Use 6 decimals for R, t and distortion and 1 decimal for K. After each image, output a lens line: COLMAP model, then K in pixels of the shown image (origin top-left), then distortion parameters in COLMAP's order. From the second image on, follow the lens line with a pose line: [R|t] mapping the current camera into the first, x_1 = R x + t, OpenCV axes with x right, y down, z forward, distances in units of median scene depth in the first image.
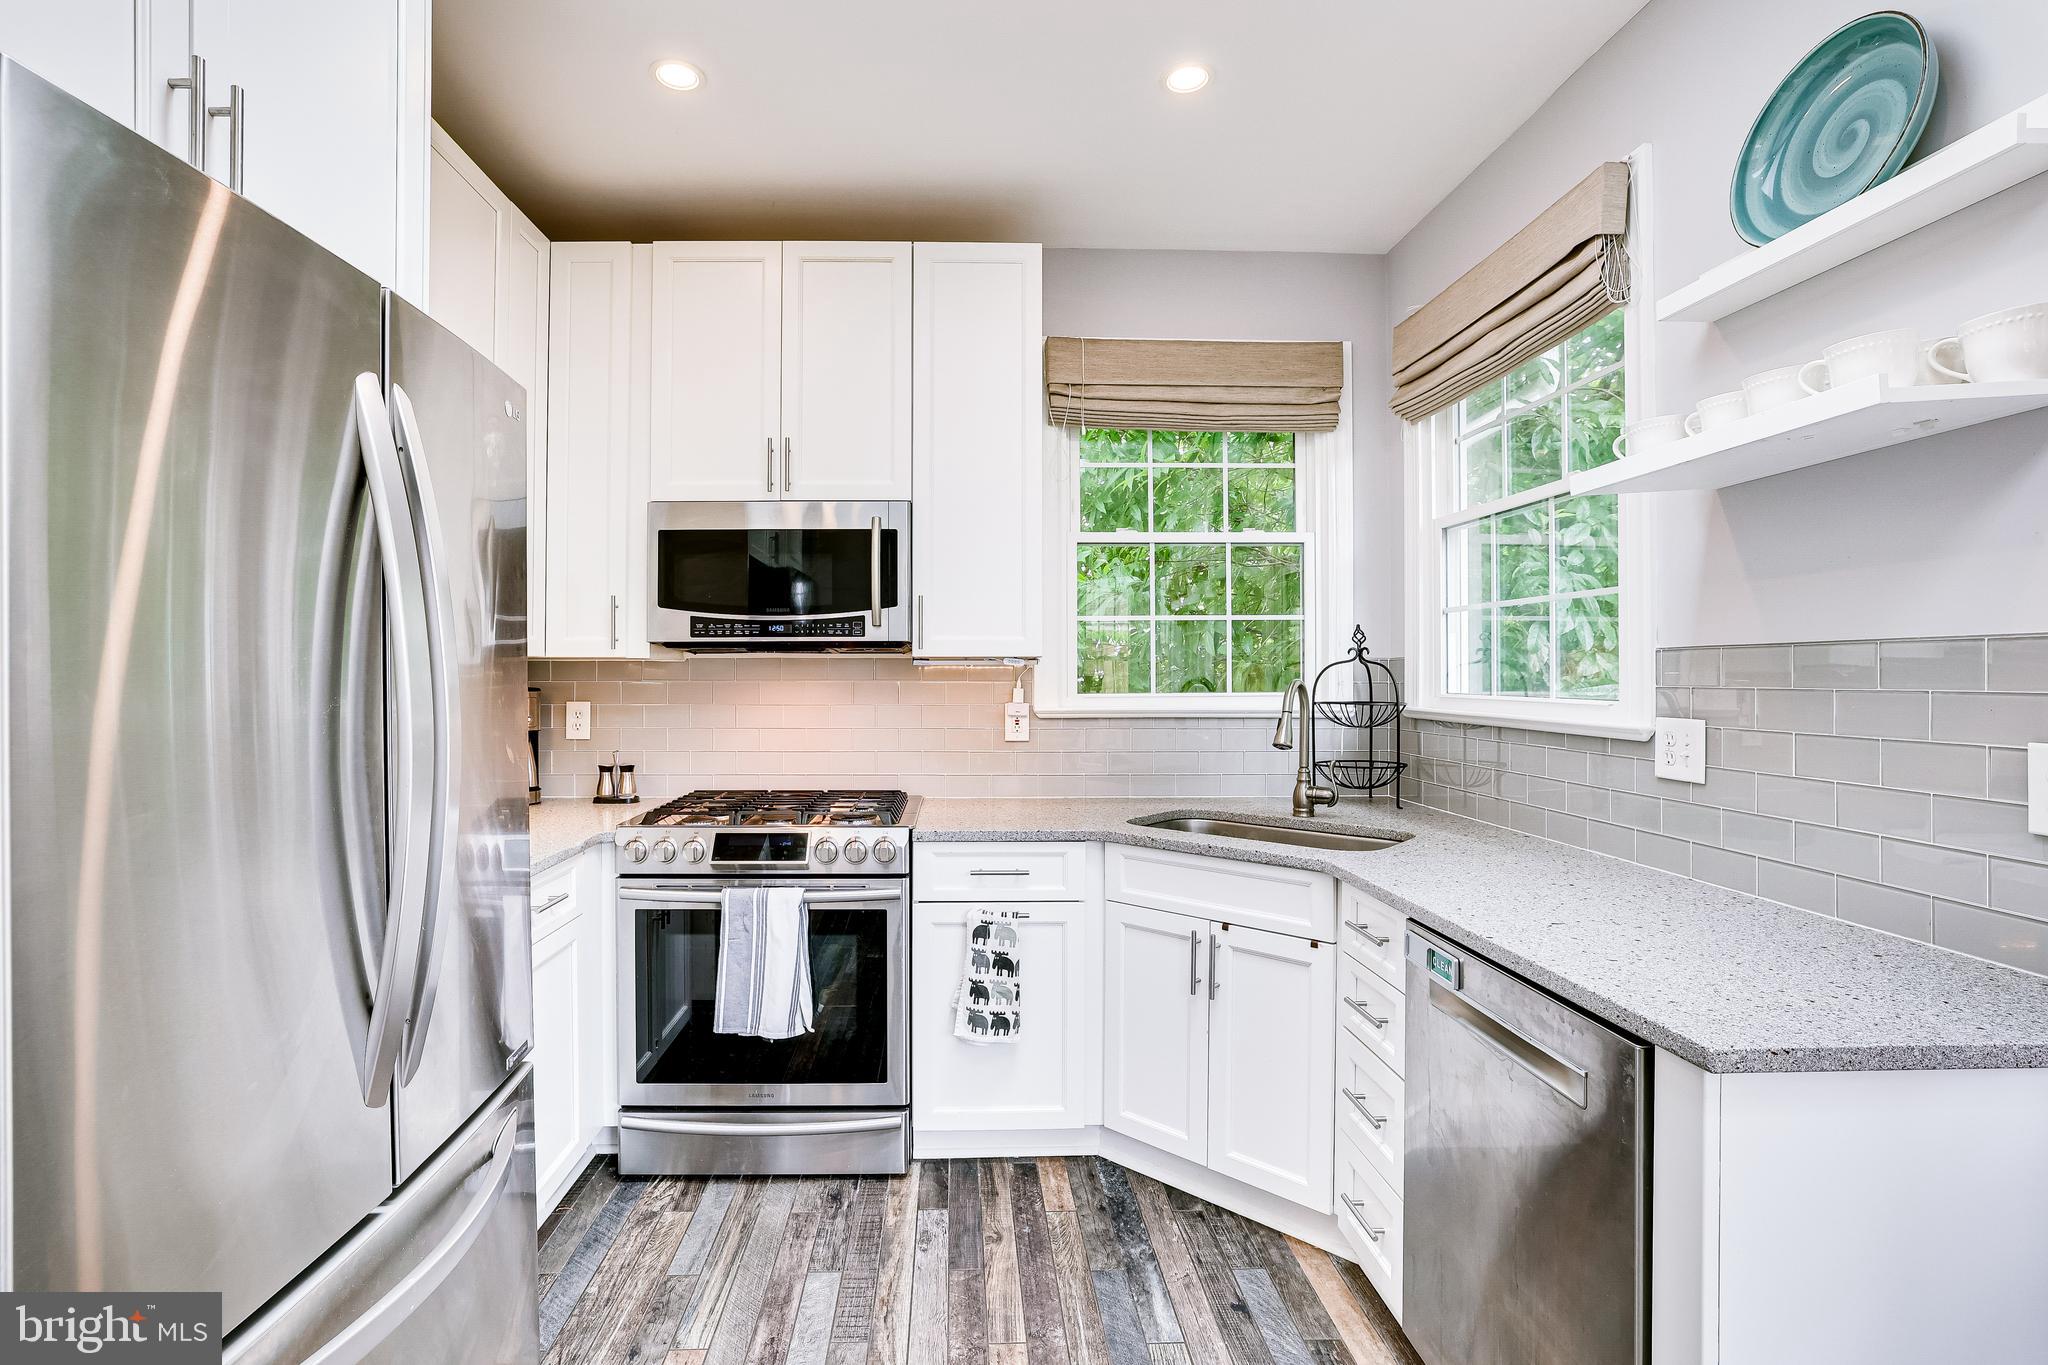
lens RADIAL K [[904.6, 0, 1018.4], [0, 904.6, 671.8], [0, 0, 1]] dist [-0.055047, 0.030079]
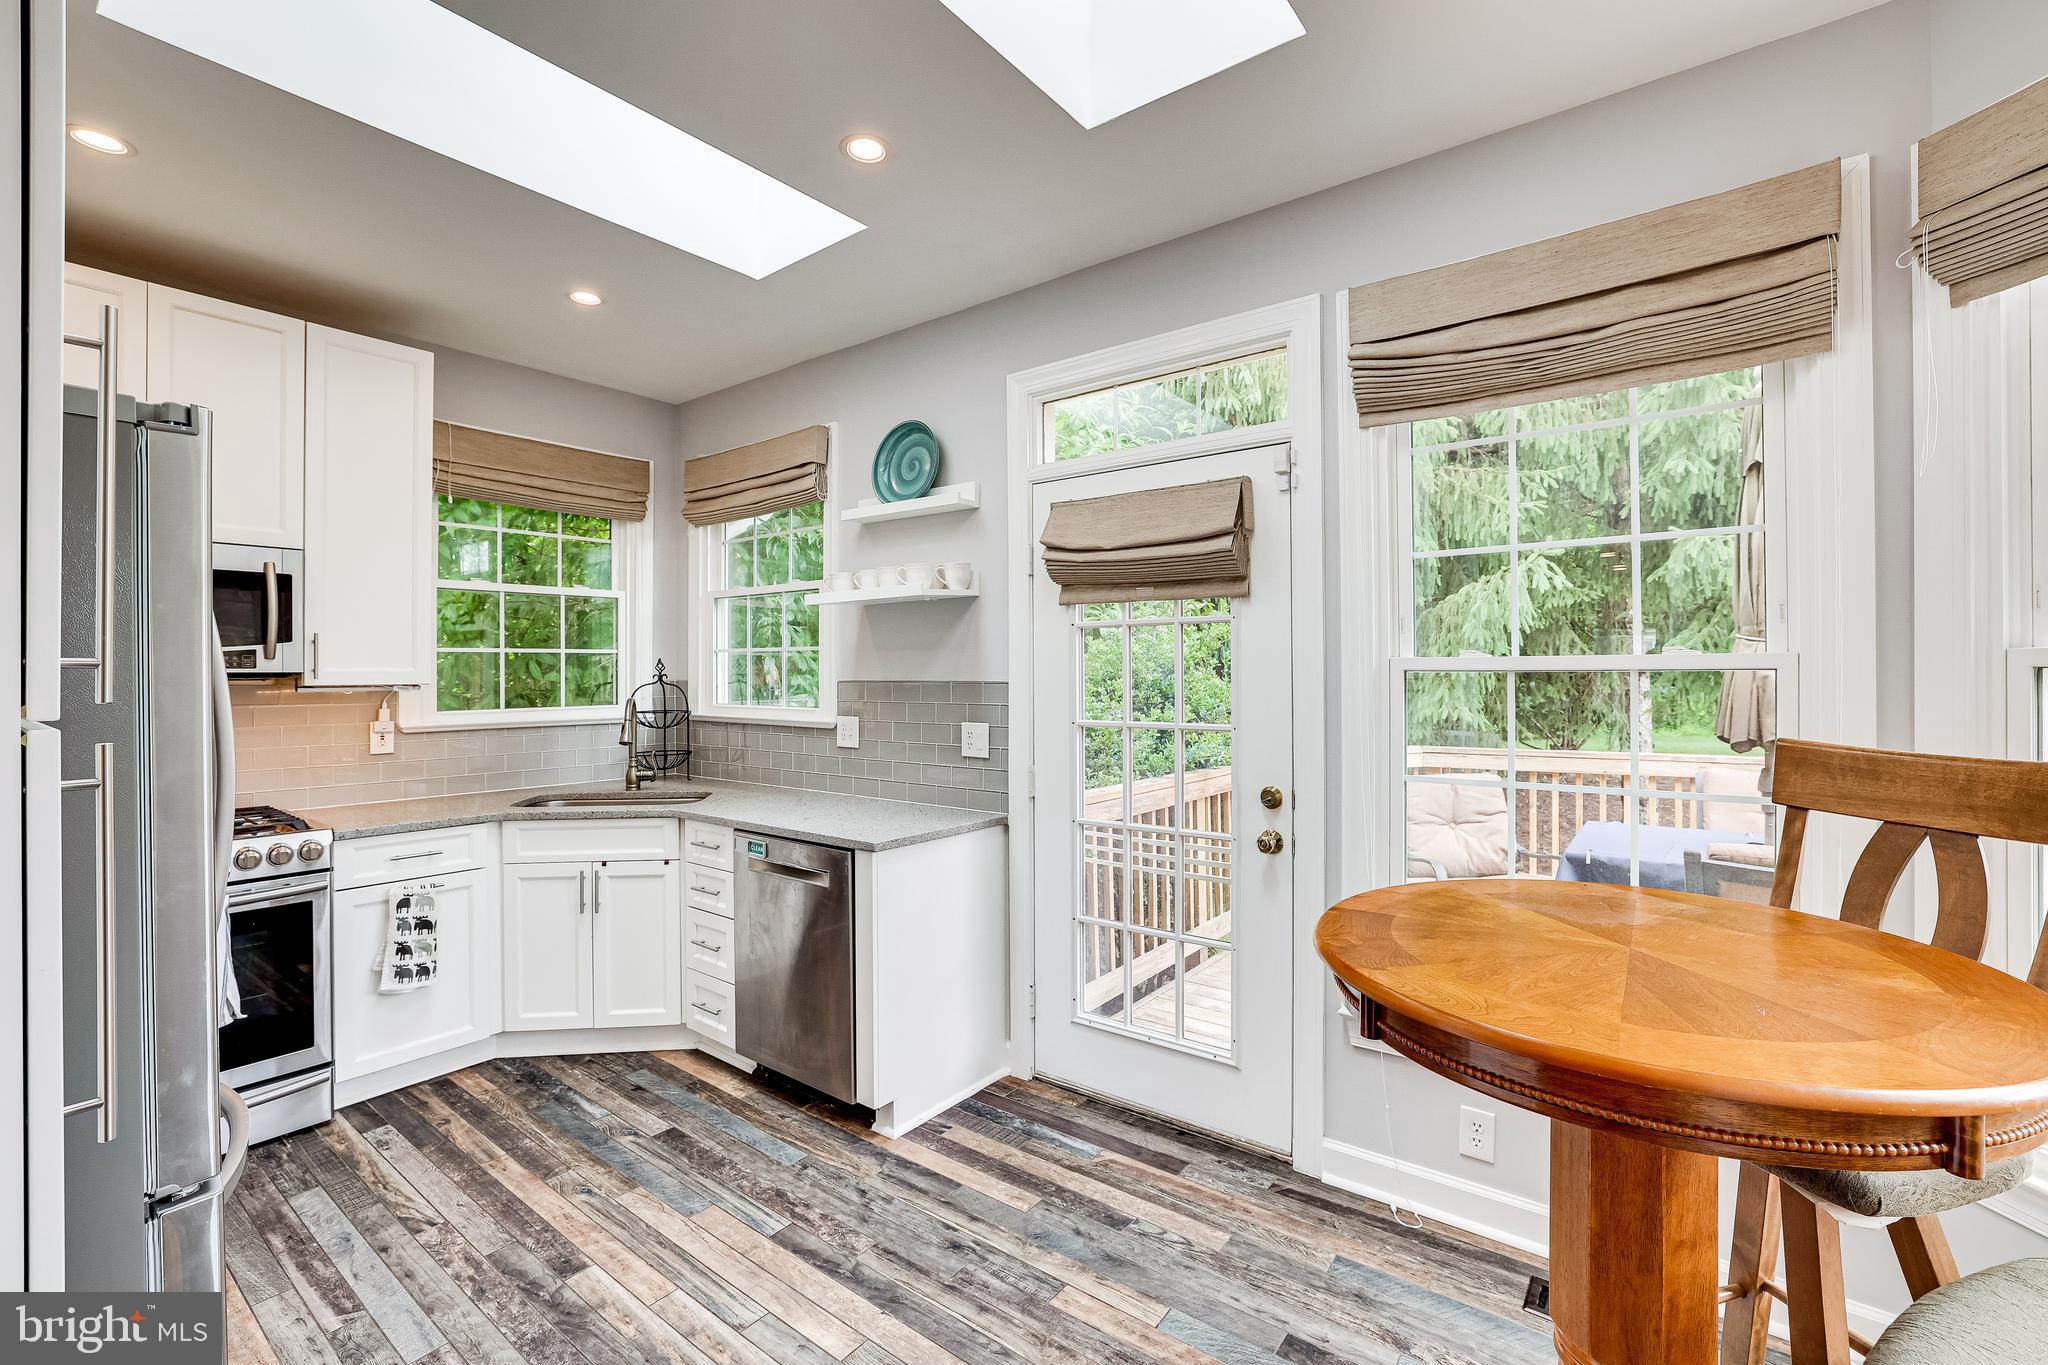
lens RADIAL K [[881.1, 0, 1023.5], [0, 881.1, 672.4], [0, 0, 1]] dist [-0.053490, 0.019436]
pose [[0.631801, -0.002002, 0.775128, -0.424462], [-0.001154, 0.999993, 0.003523, -0.042320], [-0.775130, -0.003120, 0.631794, -0.440430]]
